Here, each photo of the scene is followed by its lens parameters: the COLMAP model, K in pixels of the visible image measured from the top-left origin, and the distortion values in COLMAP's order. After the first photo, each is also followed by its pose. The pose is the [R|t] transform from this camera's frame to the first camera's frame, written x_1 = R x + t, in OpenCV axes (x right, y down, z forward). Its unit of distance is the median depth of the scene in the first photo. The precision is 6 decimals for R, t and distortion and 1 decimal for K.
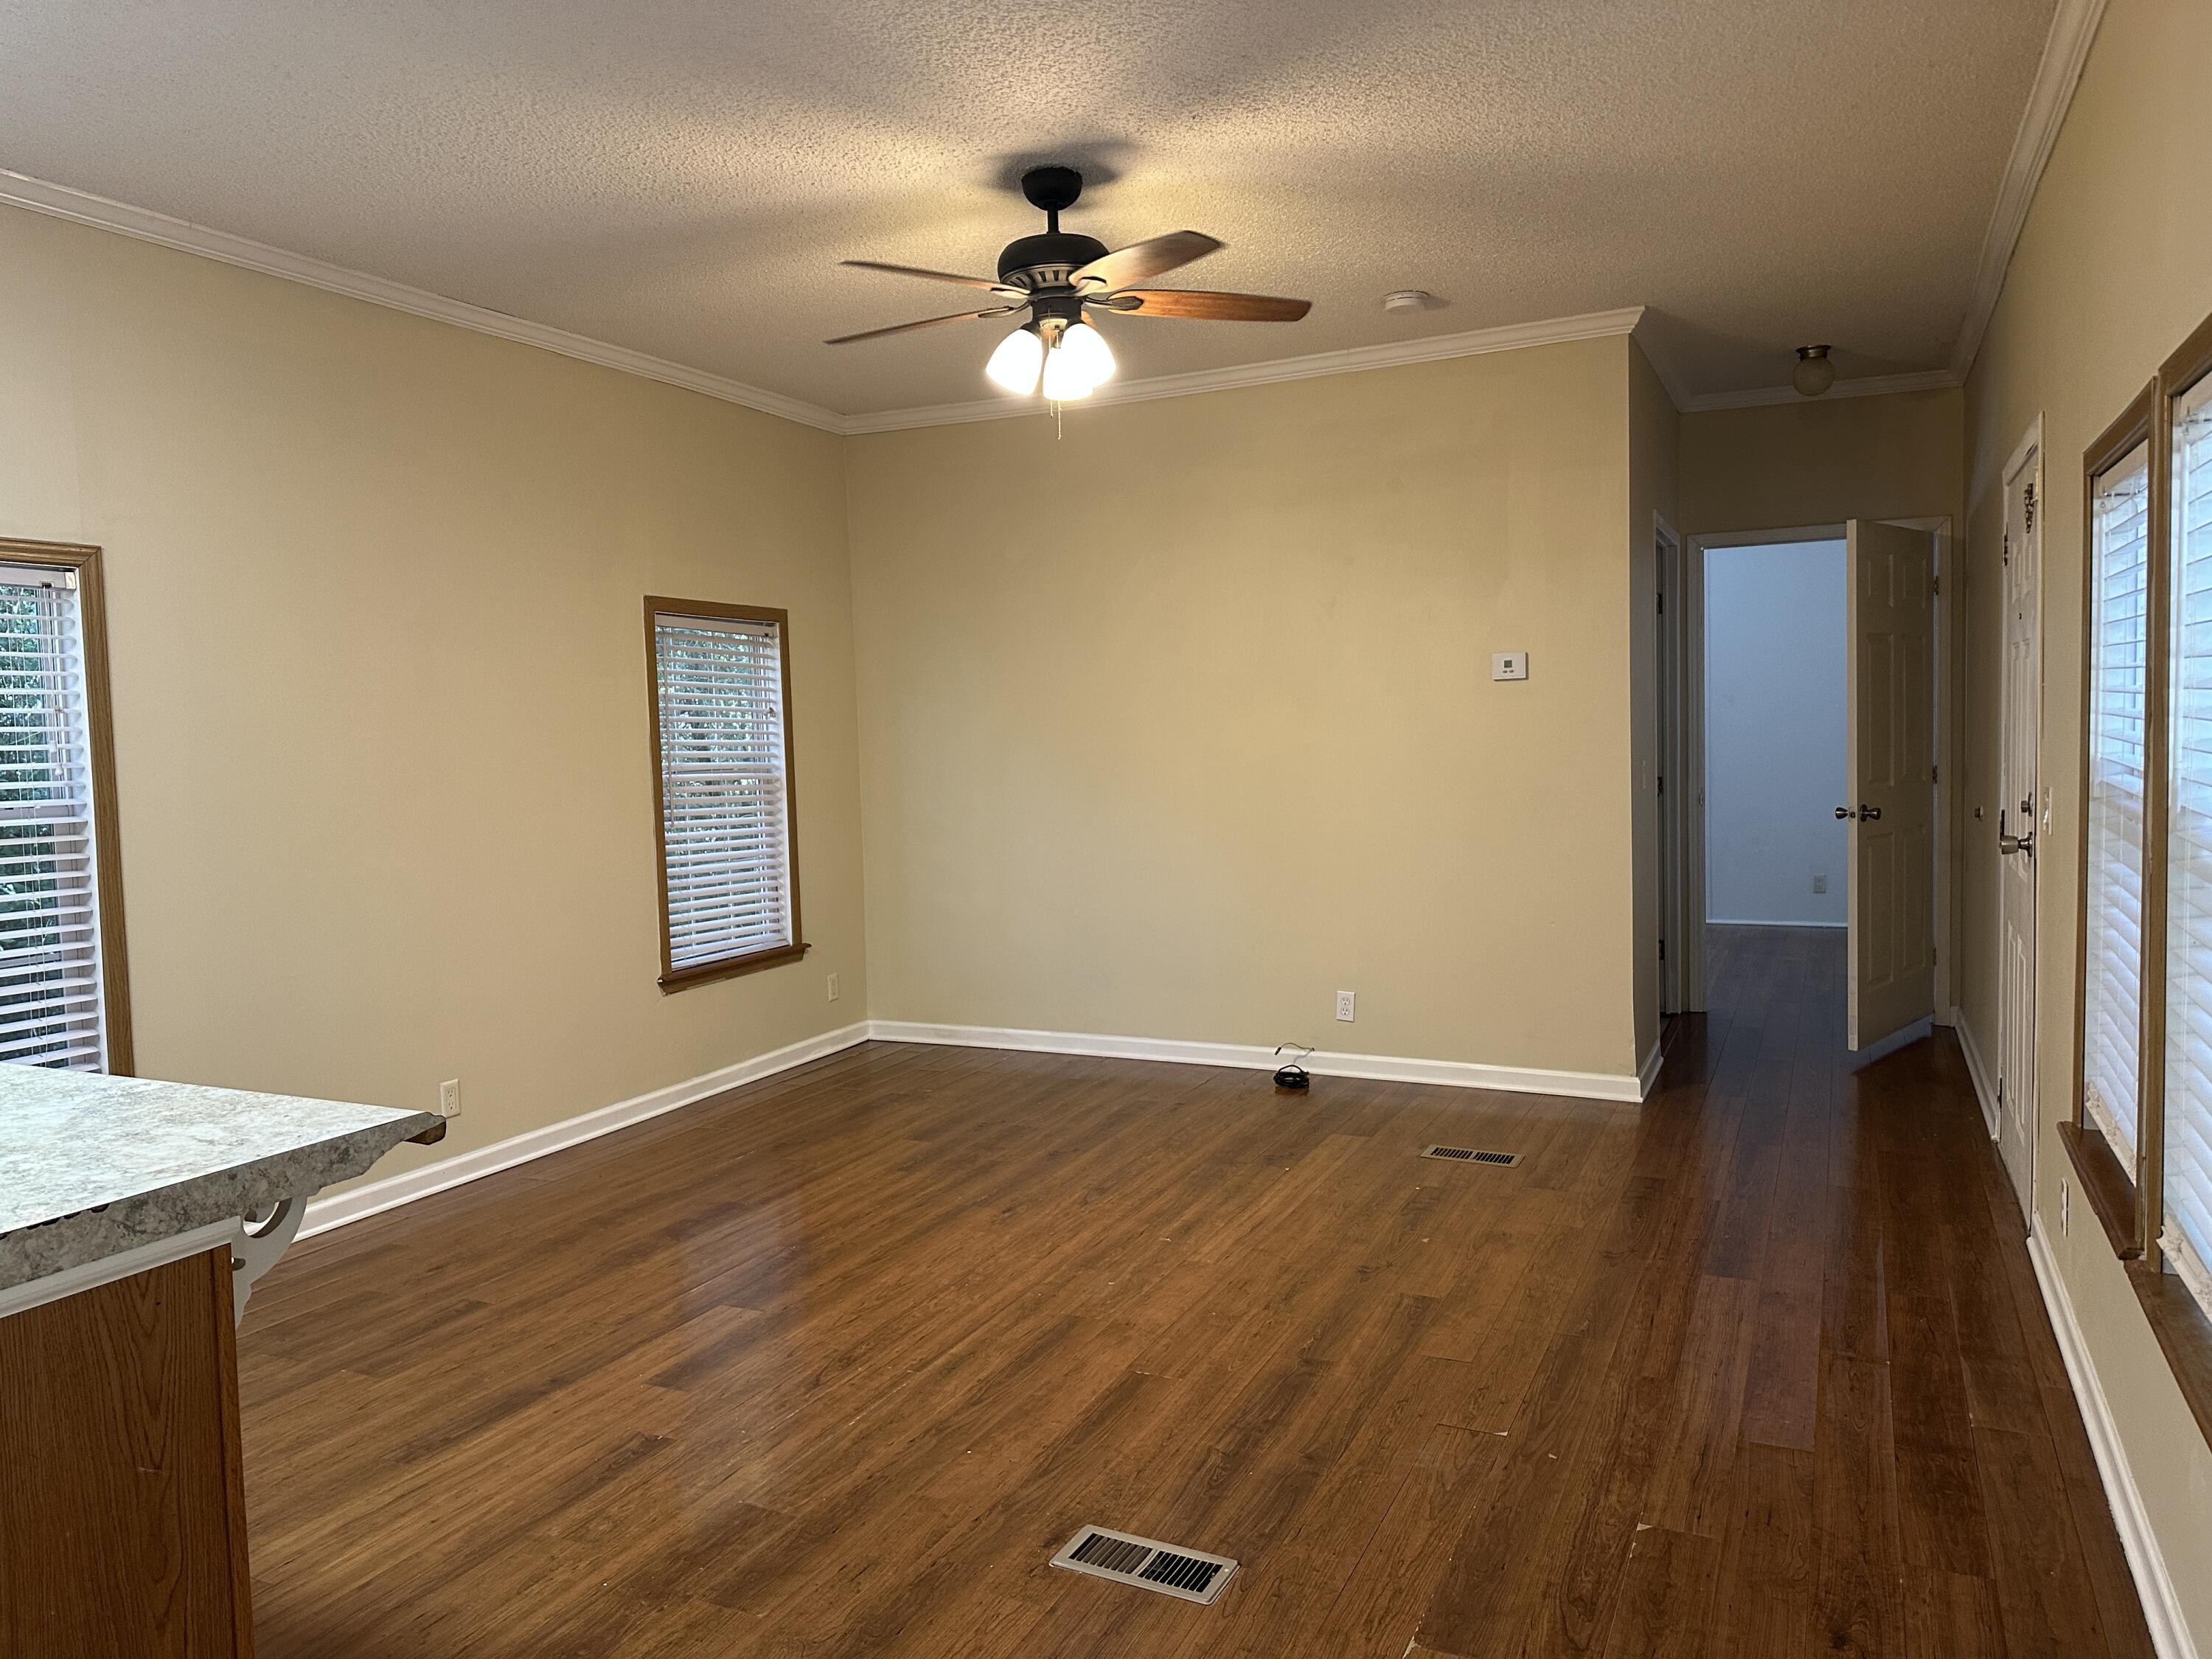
lens RADIAL K [[1552.0, 0, 1089.7], [0, 1552.0, 829.4], [0, 0, 1]] dist [0.165939, -0.274158]
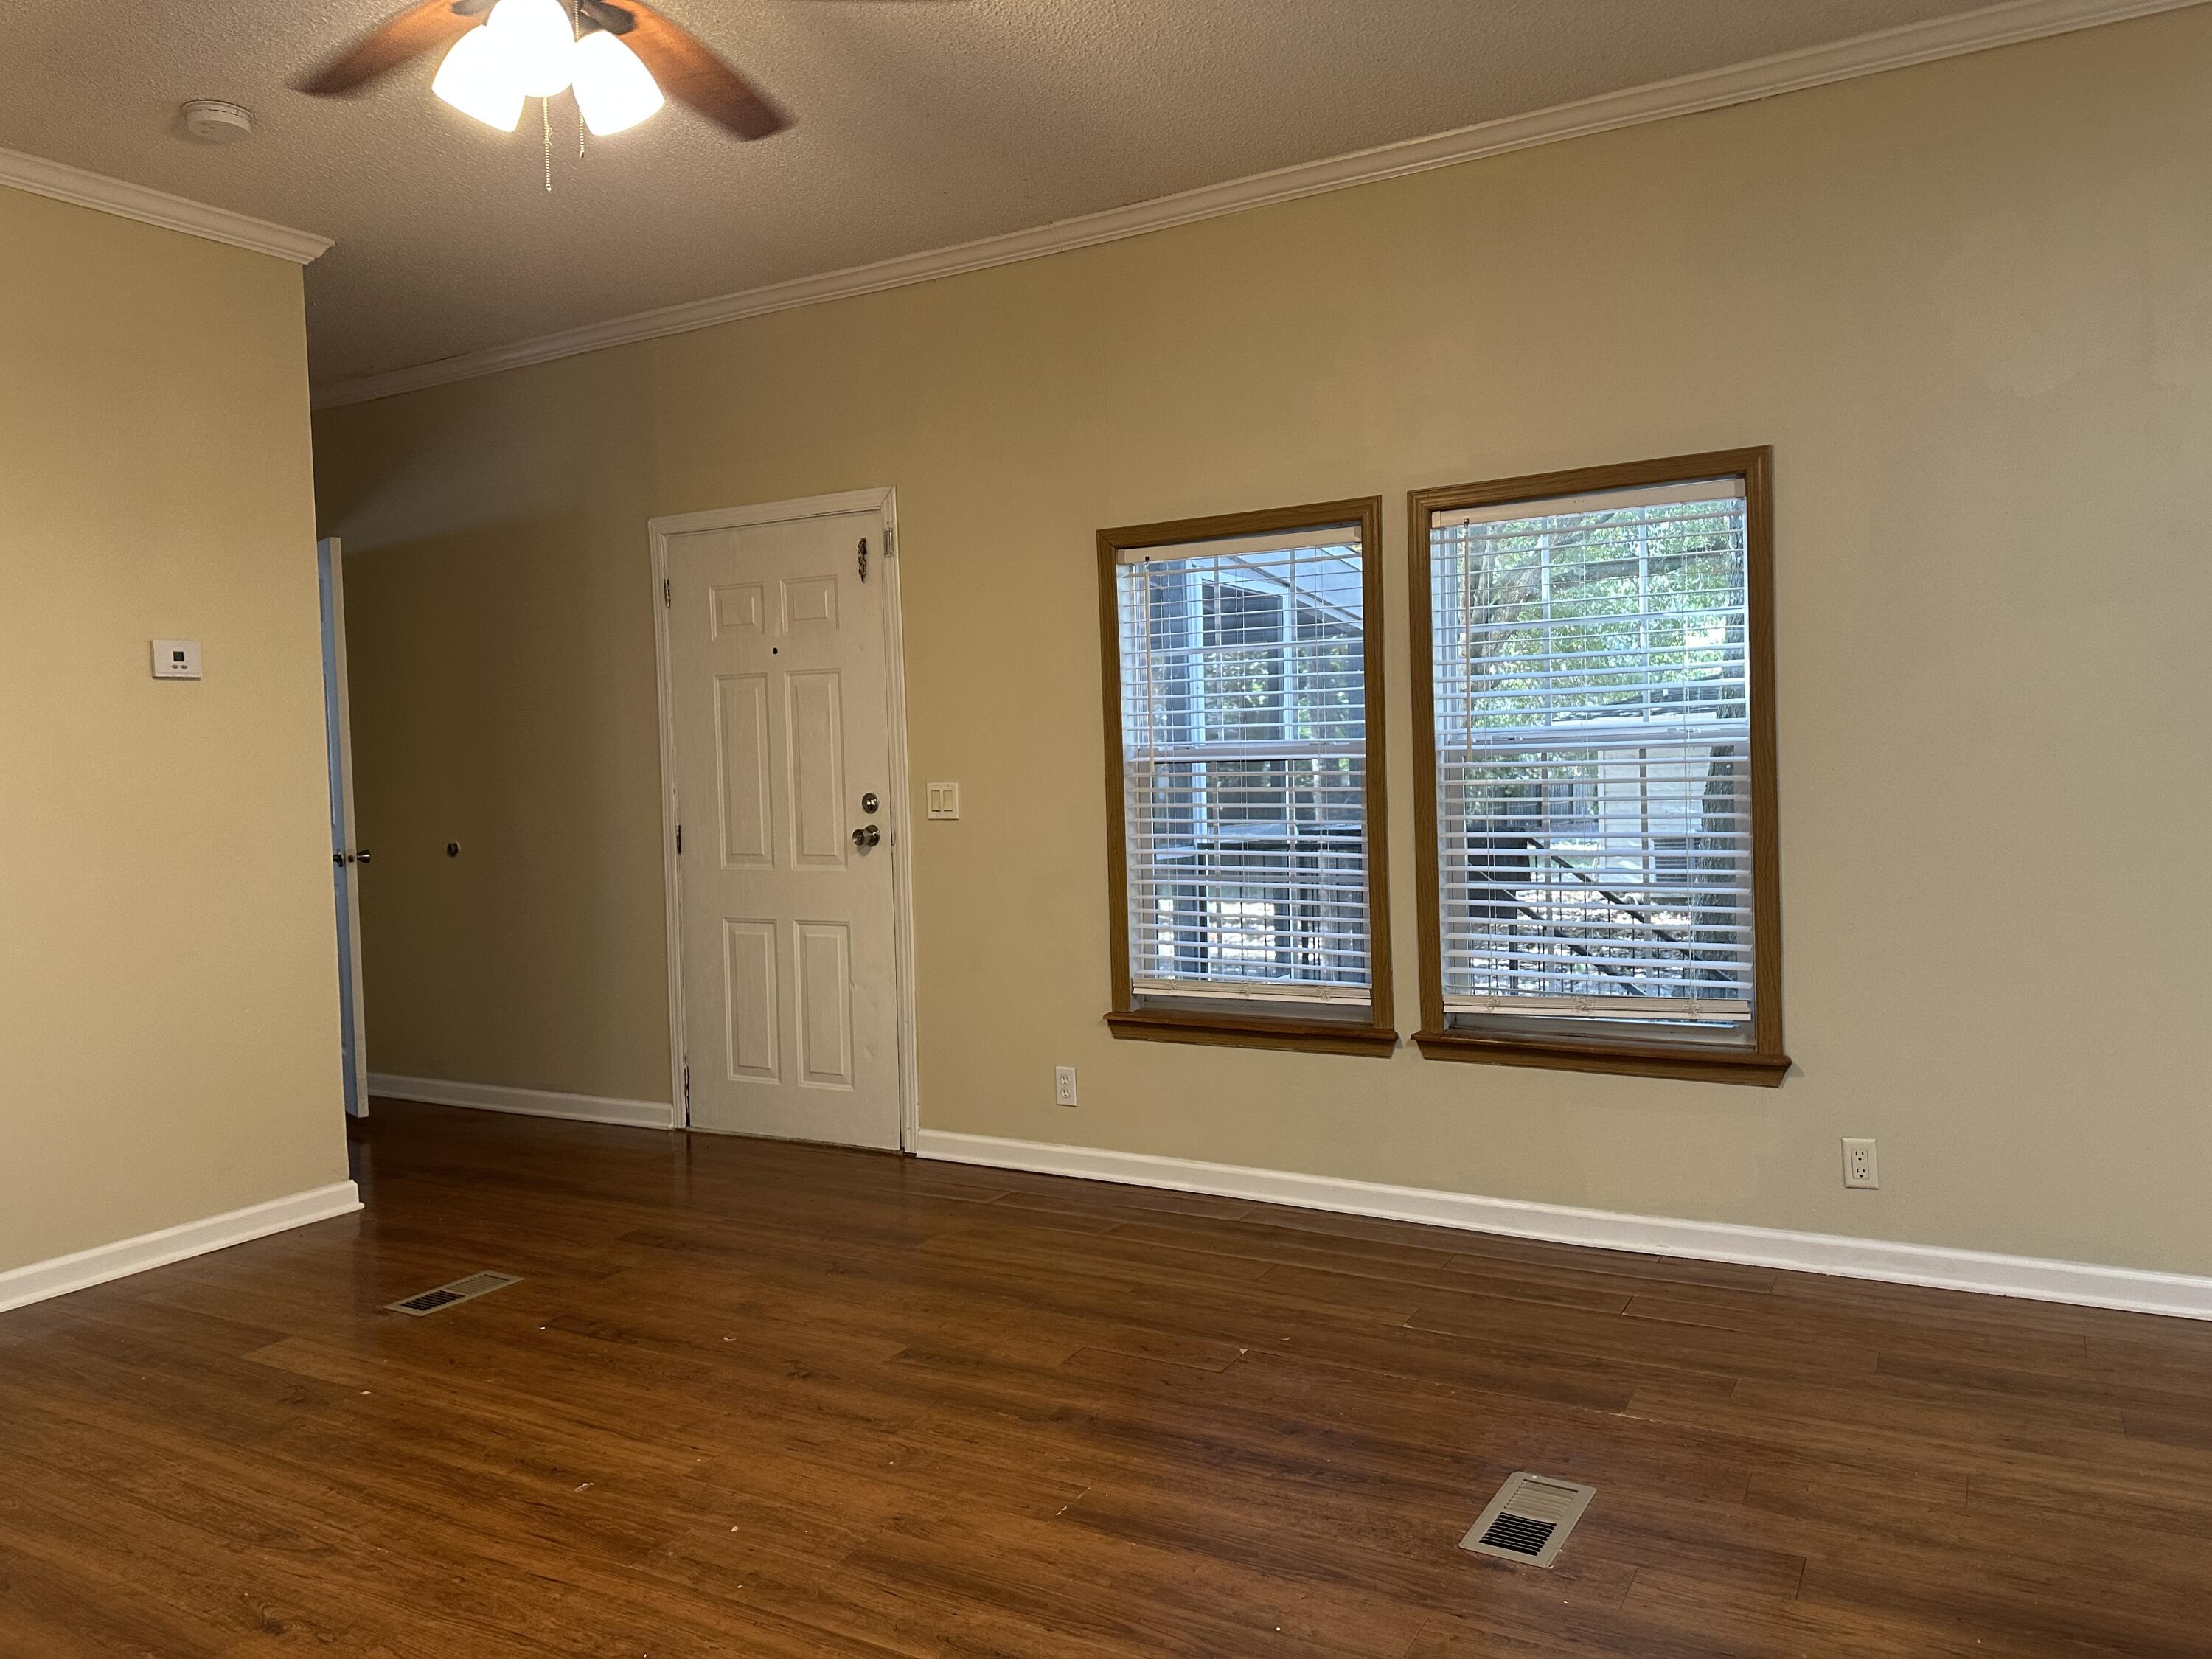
lens RADIAL K [[1578.2, 0, 1106.0], [0, 1578.2, 829.5], [0, 0, 1]] dist [0.080652, -0.094025]
pose [[0.060756, -0.019851, 0.997955, -0.614133], [0.097733, 0.995116, 0.013844, 0.006258], [-0.993356, 0.096692, 0.062400, 0.755156]]
